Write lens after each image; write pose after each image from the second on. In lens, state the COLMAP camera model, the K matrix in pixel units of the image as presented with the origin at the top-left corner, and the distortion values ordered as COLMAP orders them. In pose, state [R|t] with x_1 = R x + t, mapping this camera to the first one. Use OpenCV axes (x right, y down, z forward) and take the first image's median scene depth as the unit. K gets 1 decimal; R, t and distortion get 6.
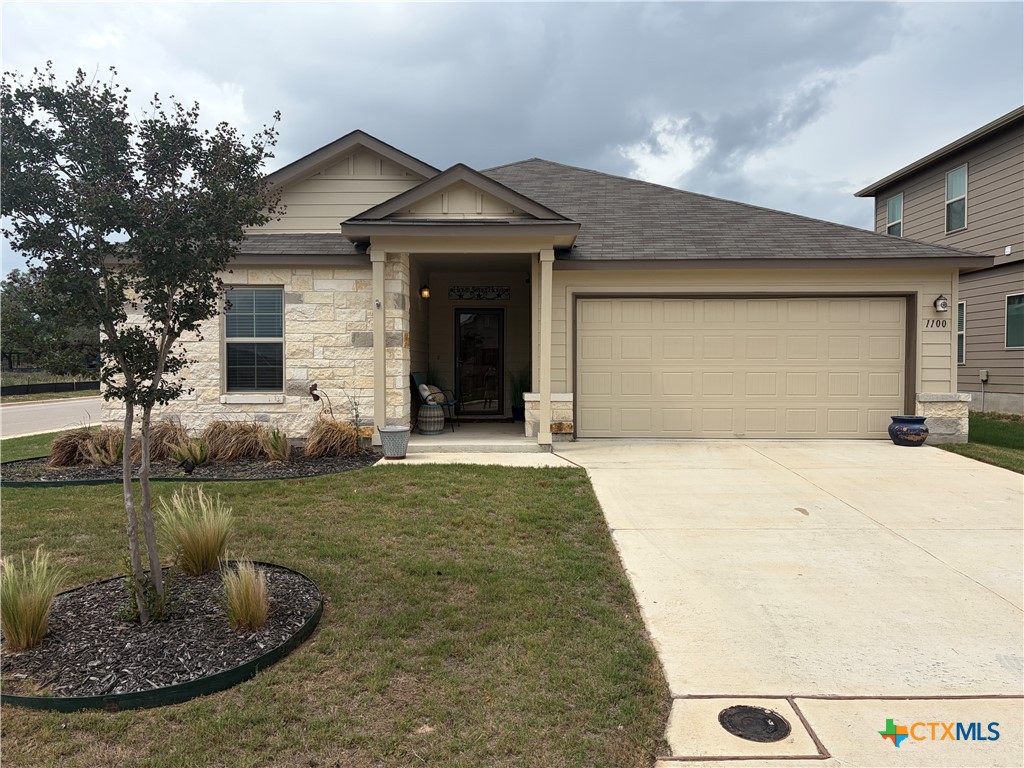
lens RADIAL K [[765.3, 0, 512.0], [0, 765.3, 384.0], [0, 0, 1]] dist [0.035552, -0.002759]
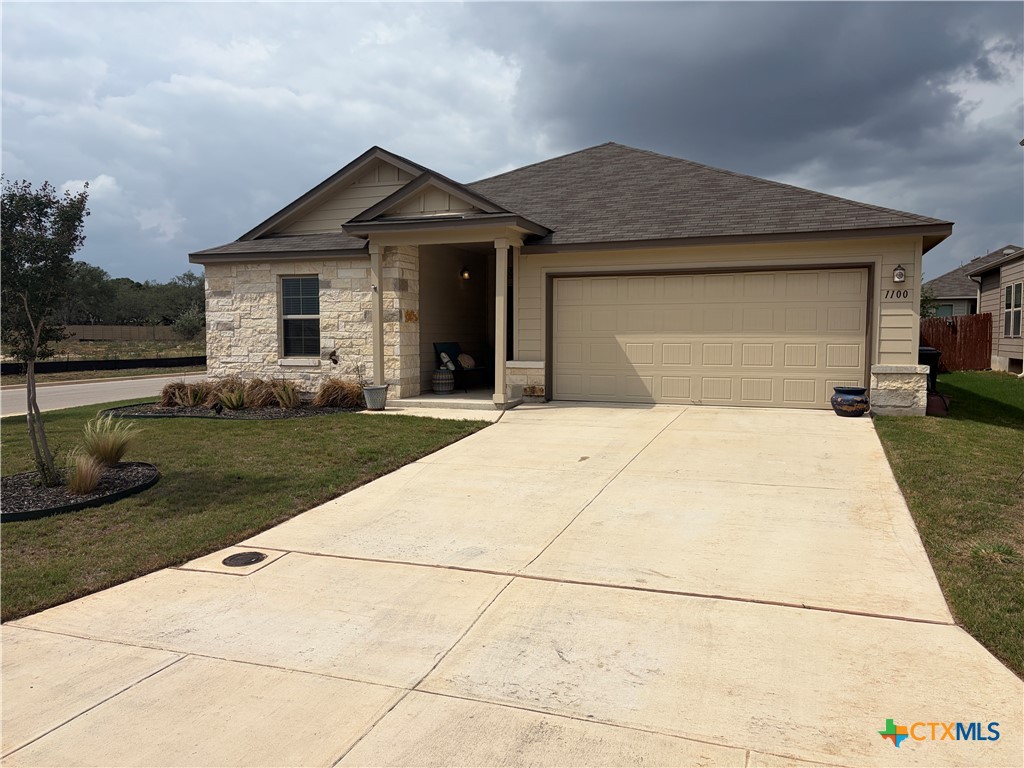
lens RADIAL K [[765.3, 0, 512.0], [0, 765.3, 384.0], [0, 0, 1]] dist [0.035552, -0.002759]
pose [[0.936532, 0.022234, -0.349877, 0.461790], [-0.008614, 0.999145, 0.040436, 0.000581], [0.350477, -0.034855, 0.935922, -0.099545]]
